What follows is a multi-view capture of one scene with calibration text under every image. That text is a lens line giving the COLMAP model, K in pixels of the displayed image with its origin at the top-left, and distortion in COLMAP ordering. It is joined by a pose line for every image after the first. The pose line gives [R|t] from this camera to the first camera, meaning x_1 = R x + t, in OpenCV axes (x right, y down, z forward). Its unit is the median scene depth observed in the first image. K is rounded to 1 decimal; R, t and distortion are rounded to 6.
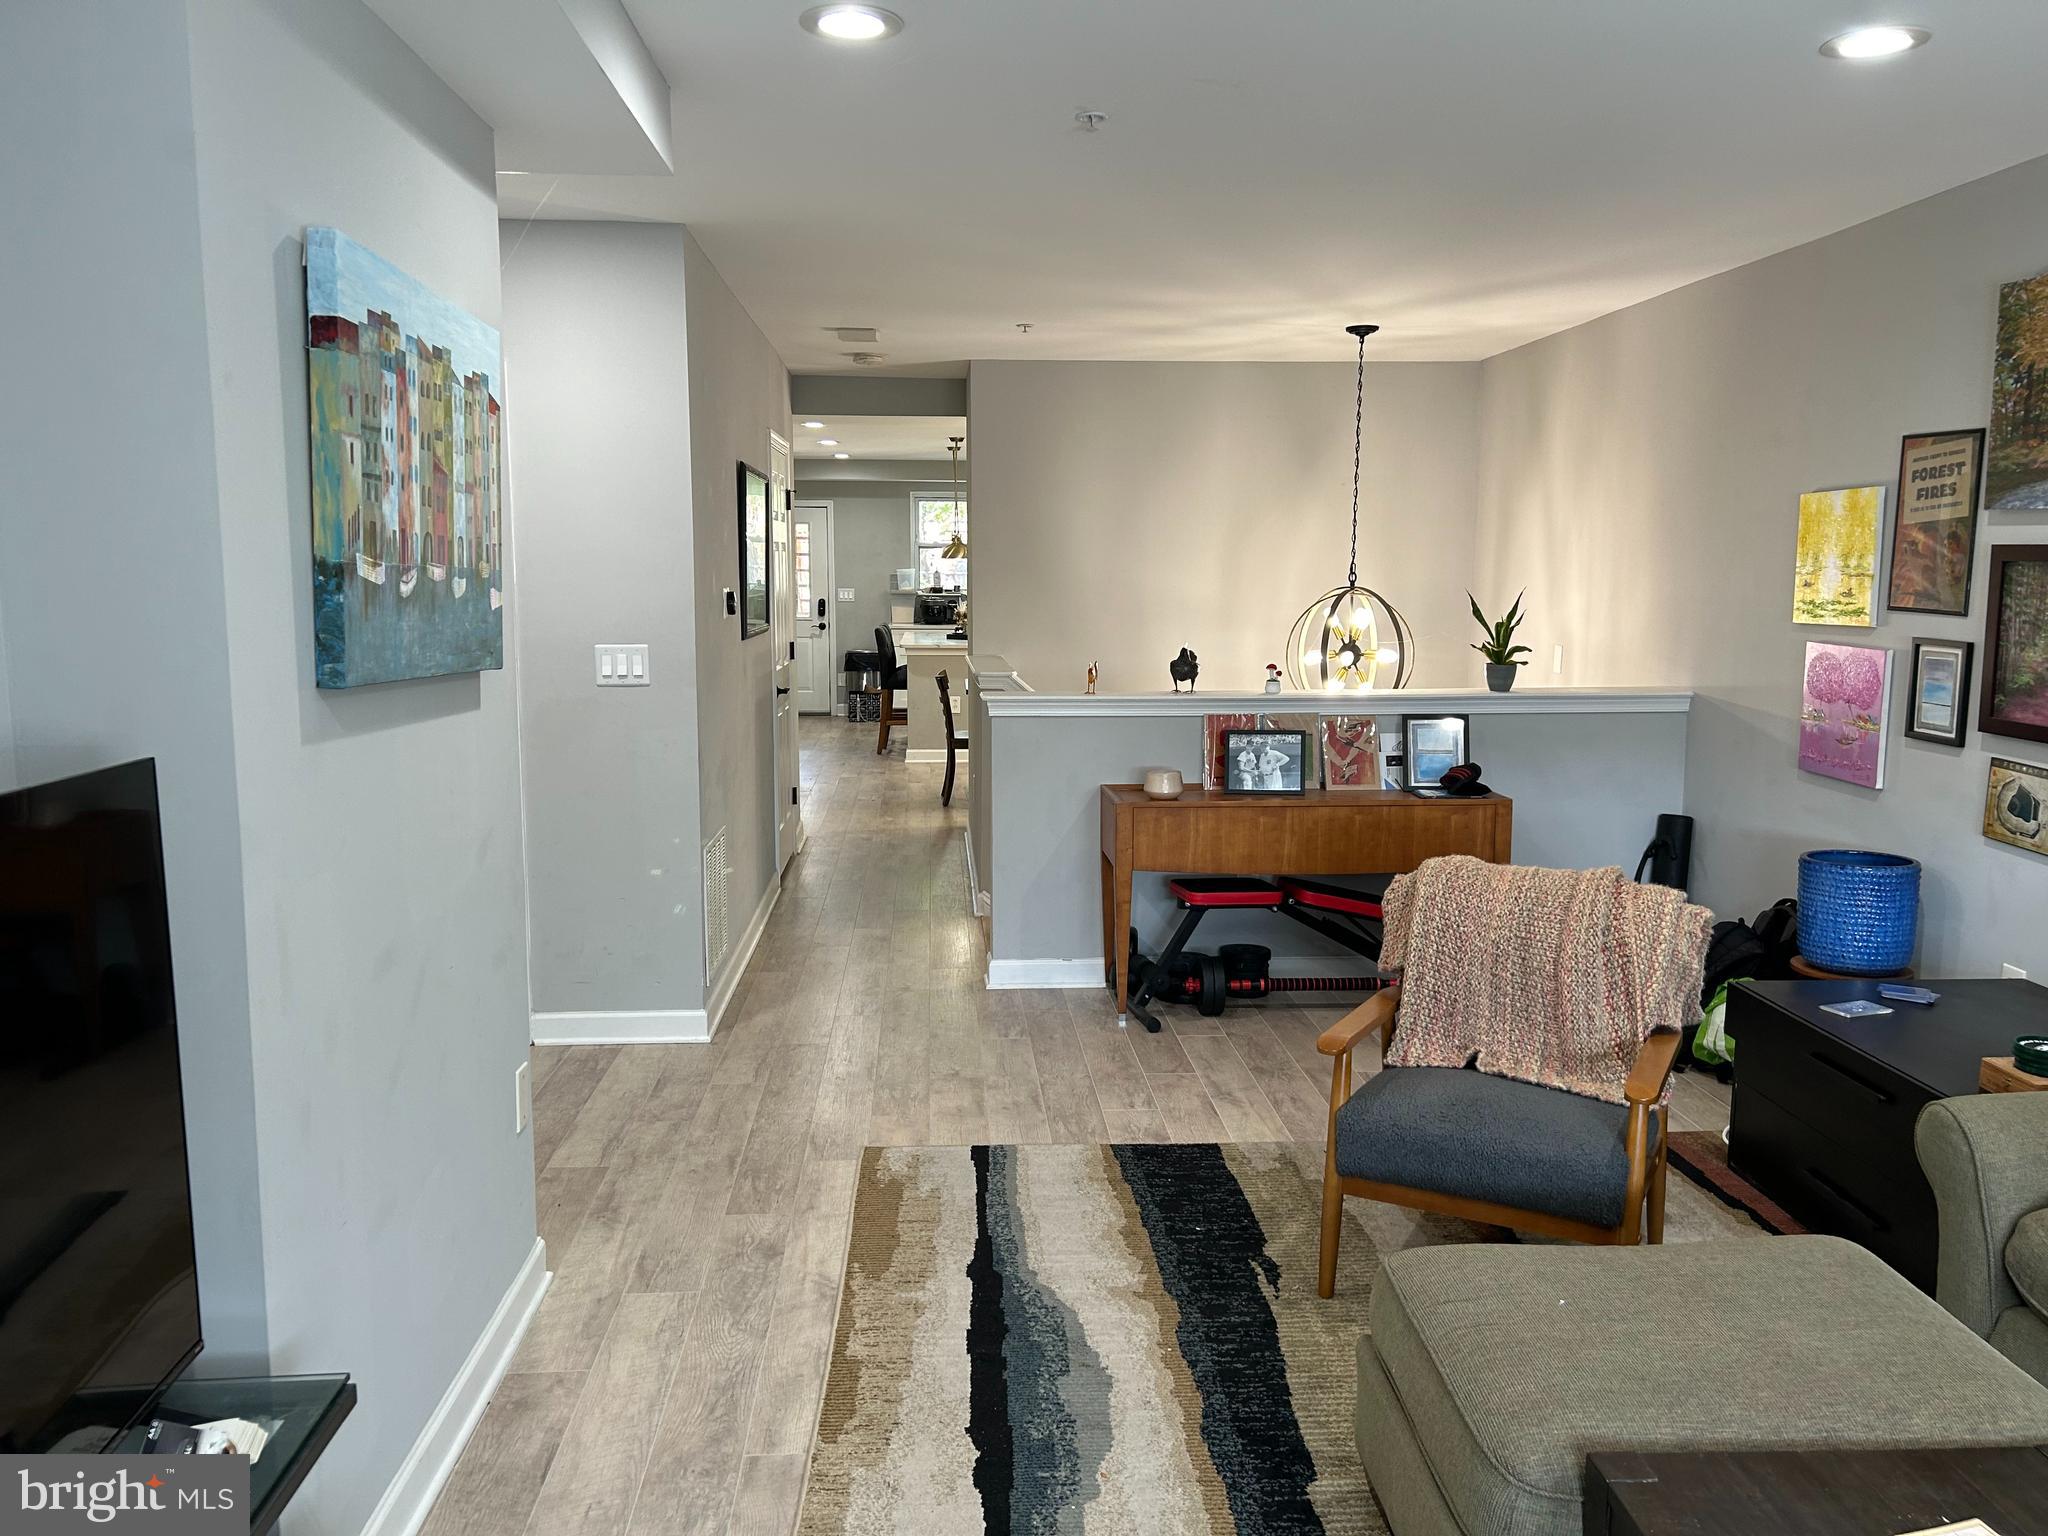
lens RADIAL K [[1551.4, 0, 1012.9], [0, 1551.4, 770.1], [0, 0, 1]] dist [0.056822, -0.044669]
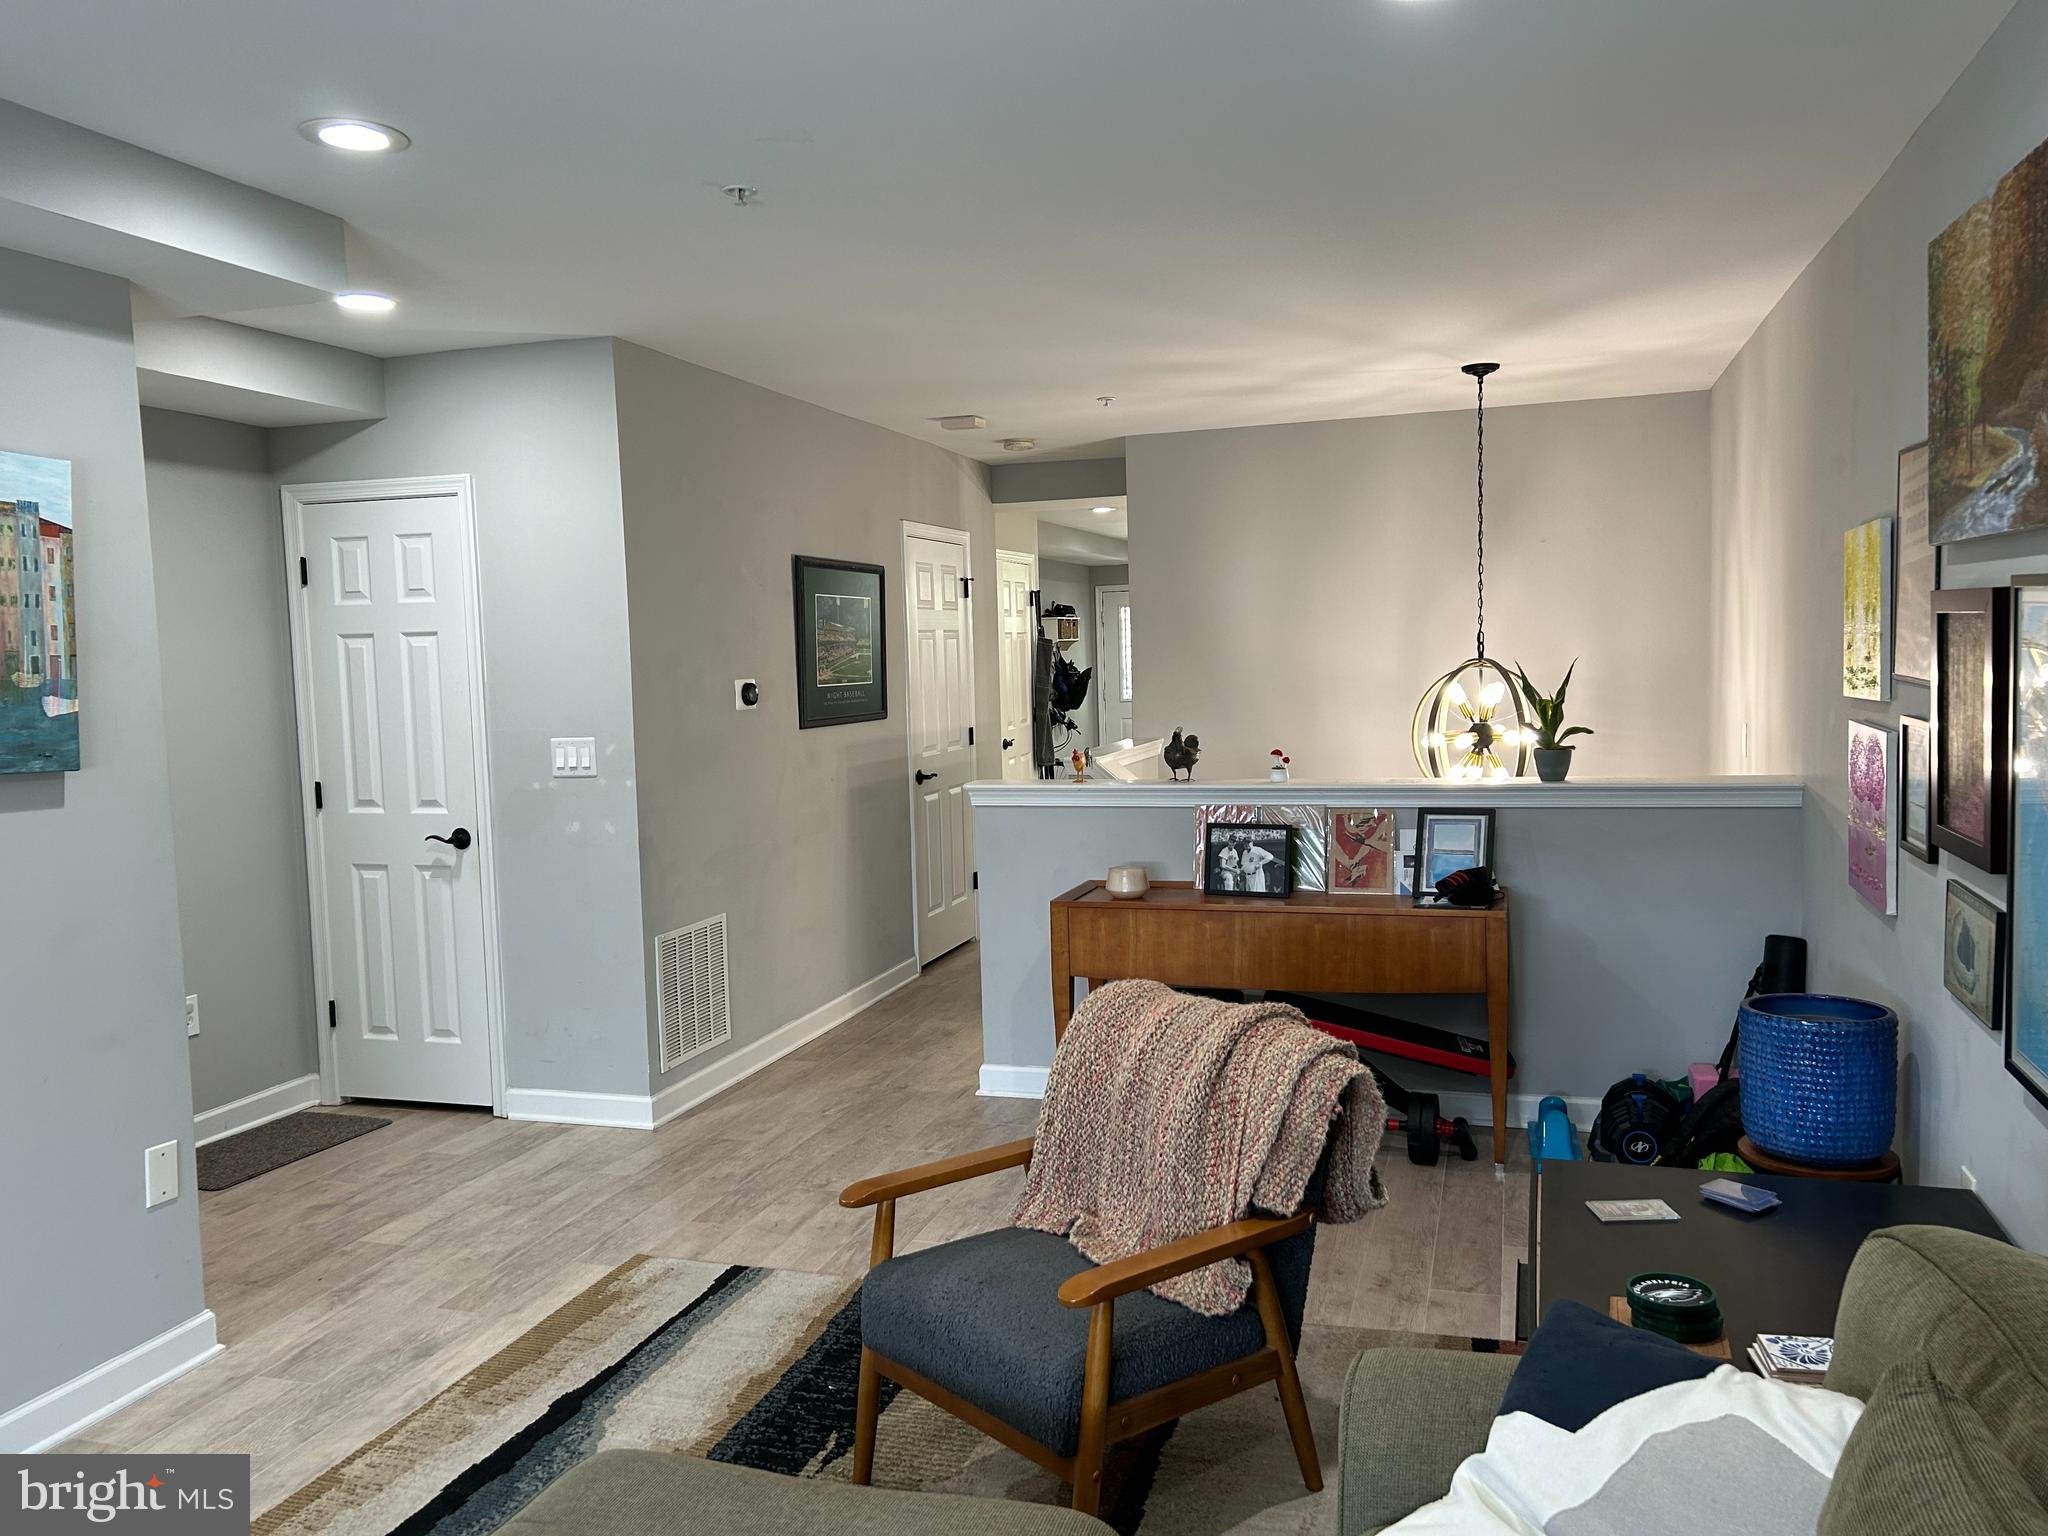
lens RADIAL K [[1551.4, 0, 1025.3], [0, 1551.4, 750.9], [0, 0, 1]] dist [0.056822, -0.044669]
pose [[0.931945, -0.006959, -0.362532, 0.374161], [-0.015767, 0.998092, -0.059691, -0.012752], [0.362256, 0.061345, 0.930058, 0.123711]]
